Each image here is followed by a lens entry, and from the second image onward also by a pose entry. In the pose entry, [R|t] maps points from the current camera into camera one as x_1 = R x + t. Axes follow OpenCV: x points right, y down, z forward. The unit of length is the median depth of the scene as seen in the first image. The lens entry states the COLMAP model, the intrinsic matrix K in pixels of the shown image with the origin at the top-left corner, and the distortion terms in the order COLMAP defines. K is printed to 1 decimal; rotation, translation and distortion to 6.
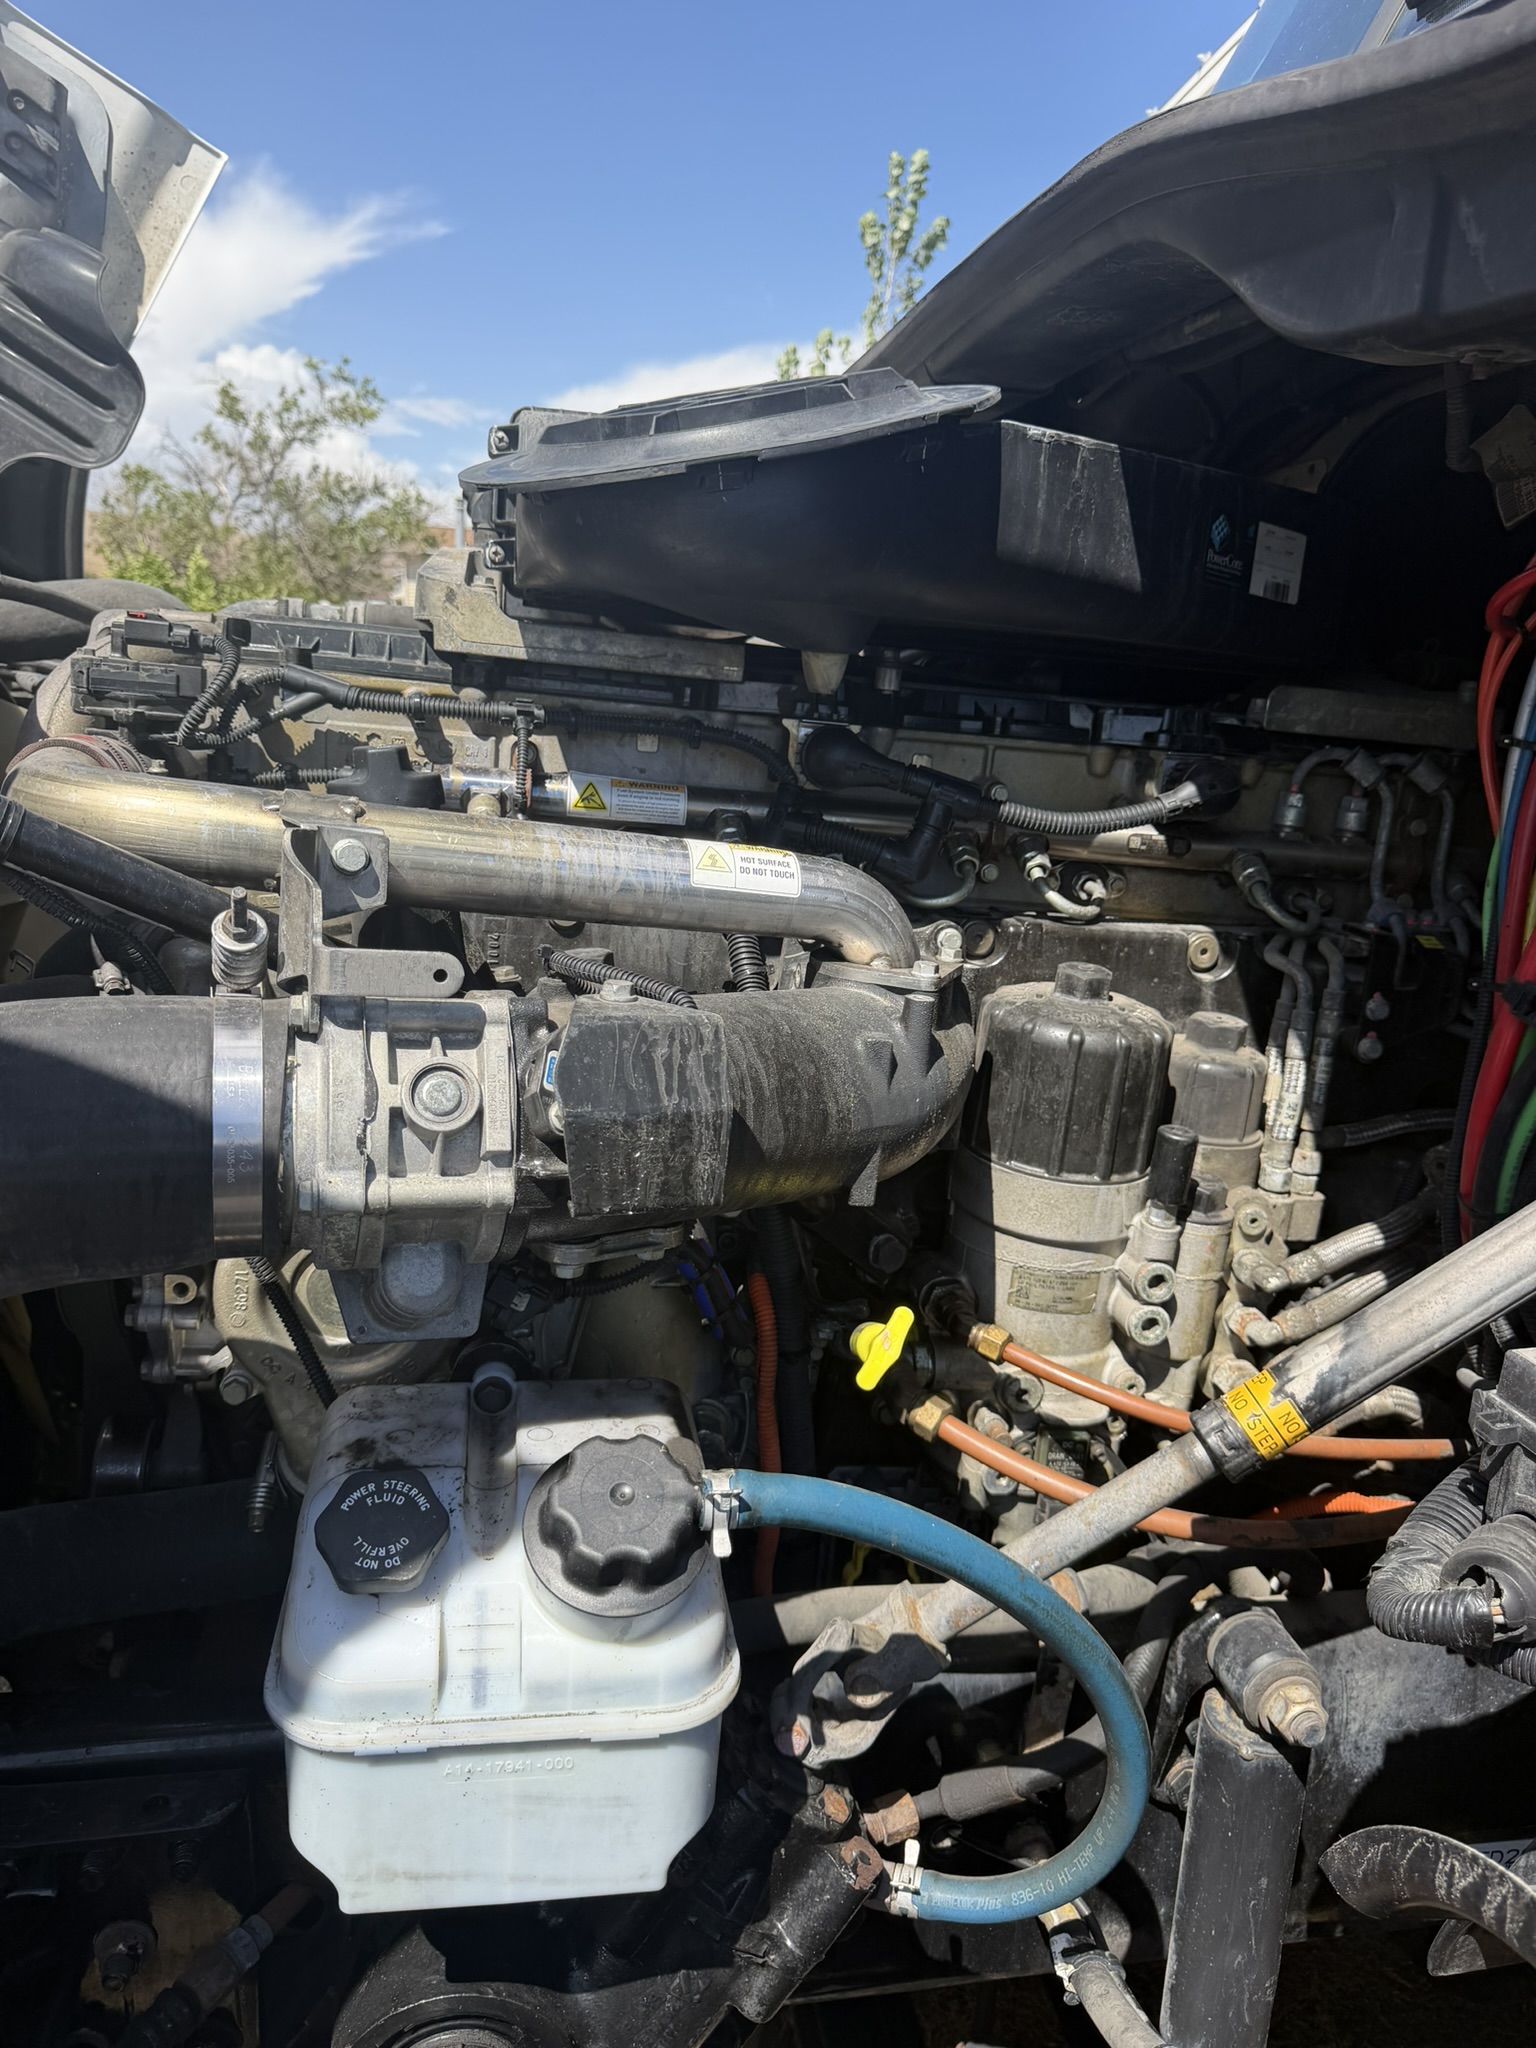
lens RADIAL K [[1470.7, 0, 758.0], [0, 1470.7, 996.5], [0, 0, 1]] dist [0.025889, -0.036533]
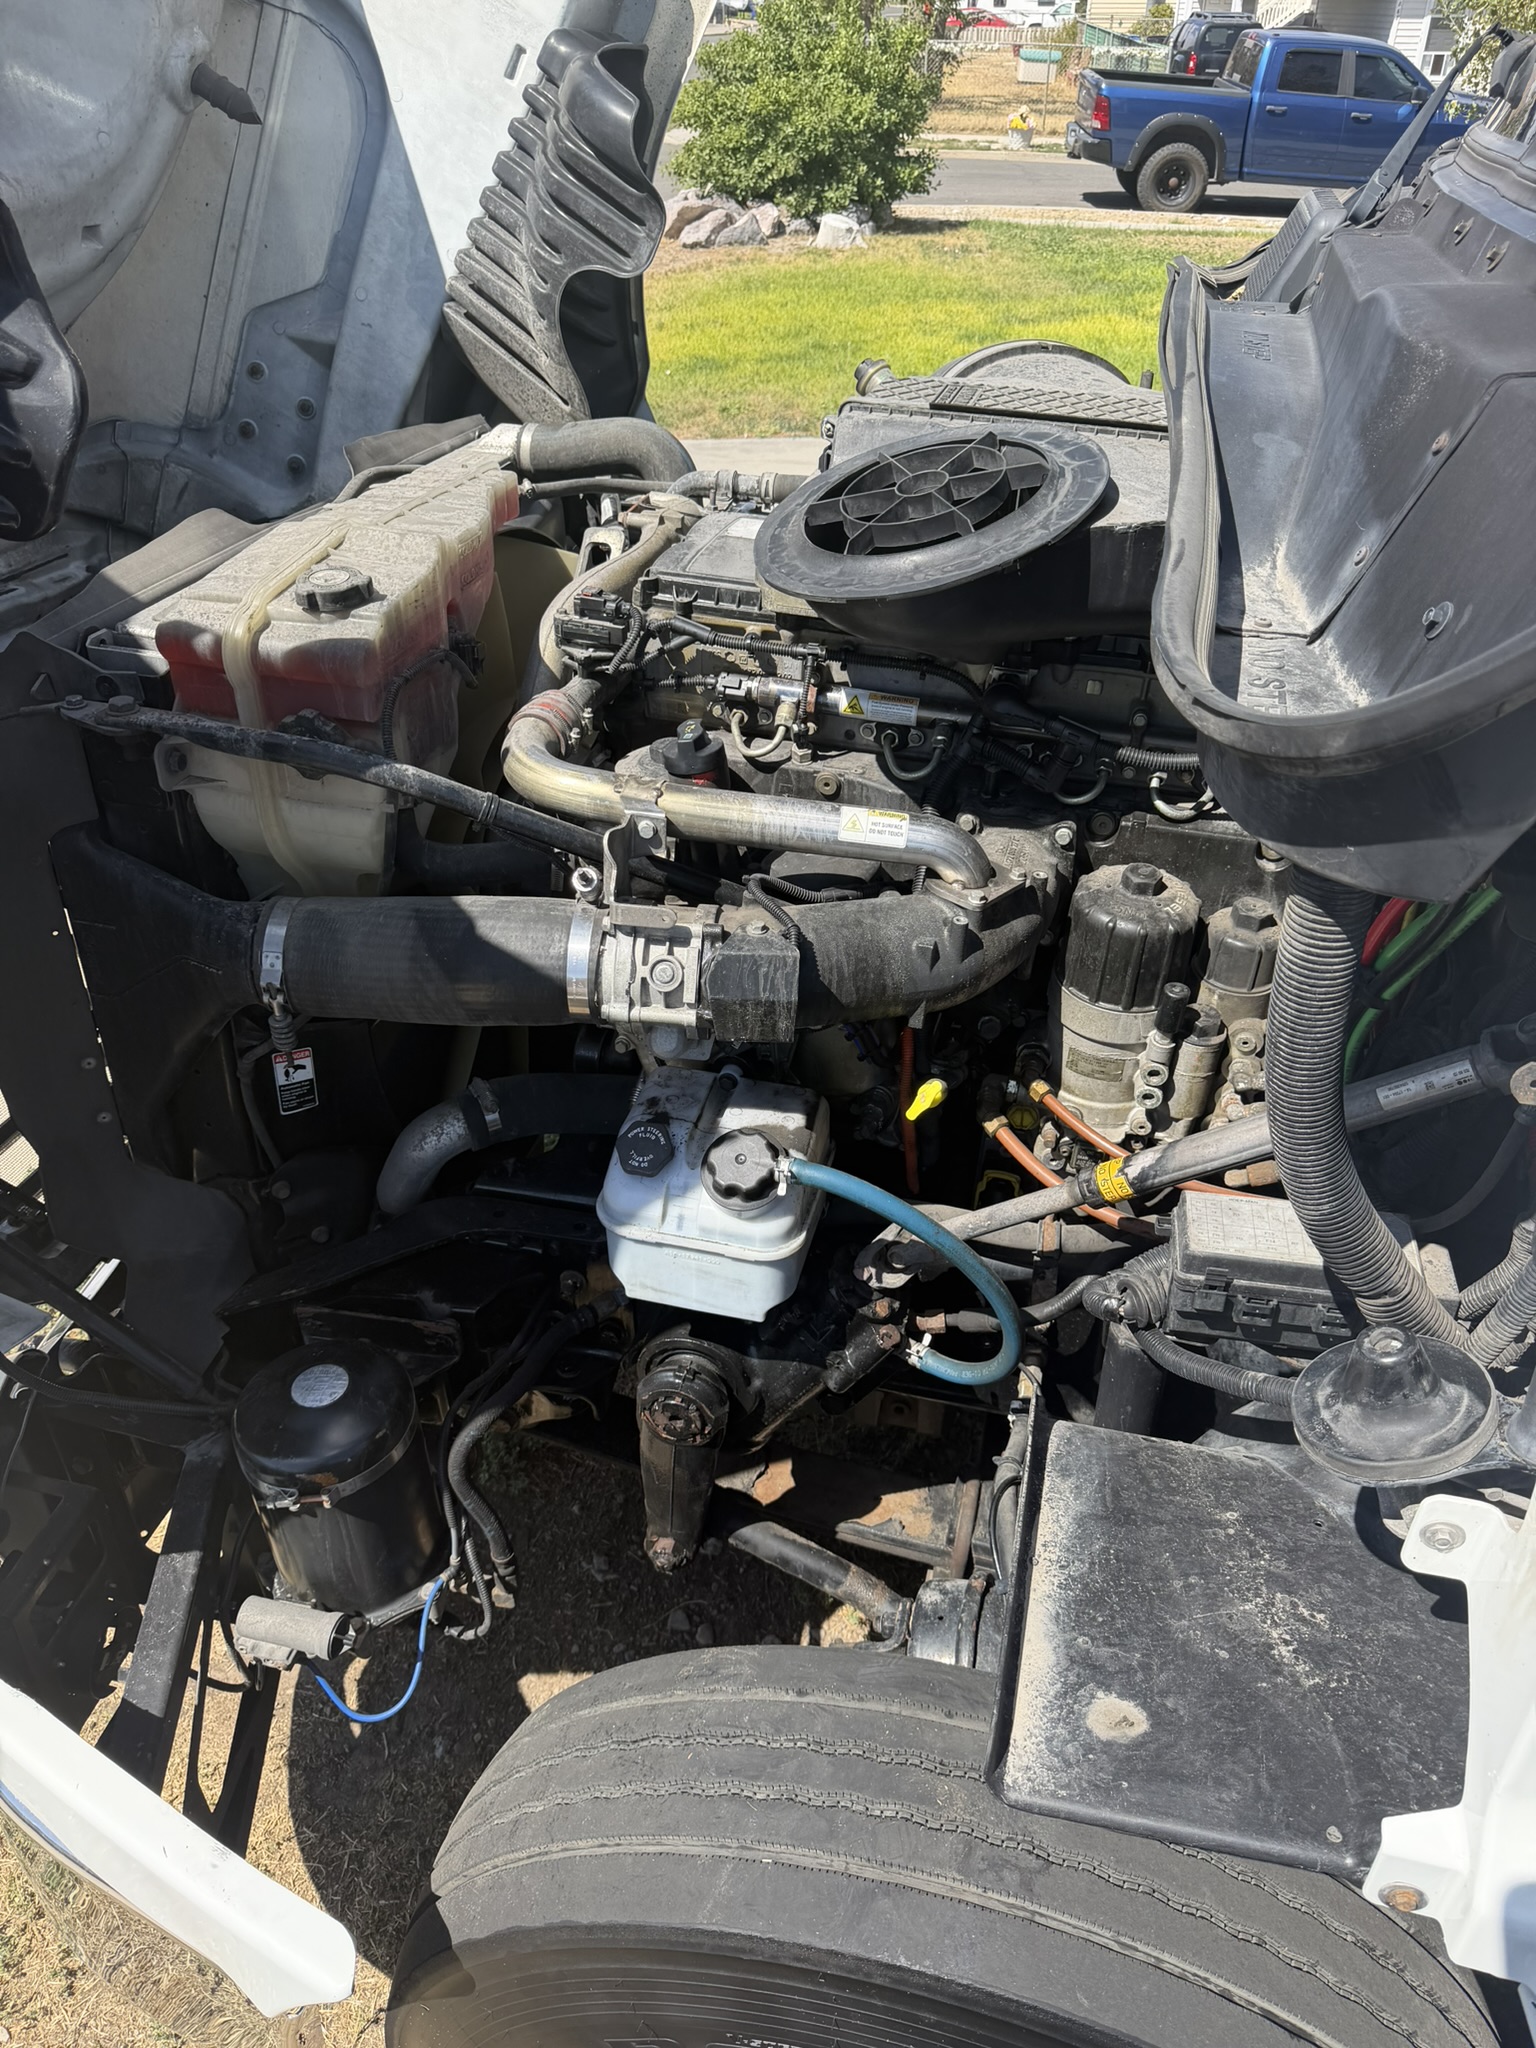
lens RADIAL K [[1470.7, 0, 764.0], [0, 1470.7, 1006.3], [0, 0, 1]] dist [0.025889, -0.036533]
pose [[0.916496, 0.176062, -0.359218, 0.554074], [-0.040893, 0.934474, 0.353676, -0.521379], [0.397949, -0.309453, 0.863641, -0.635116]]
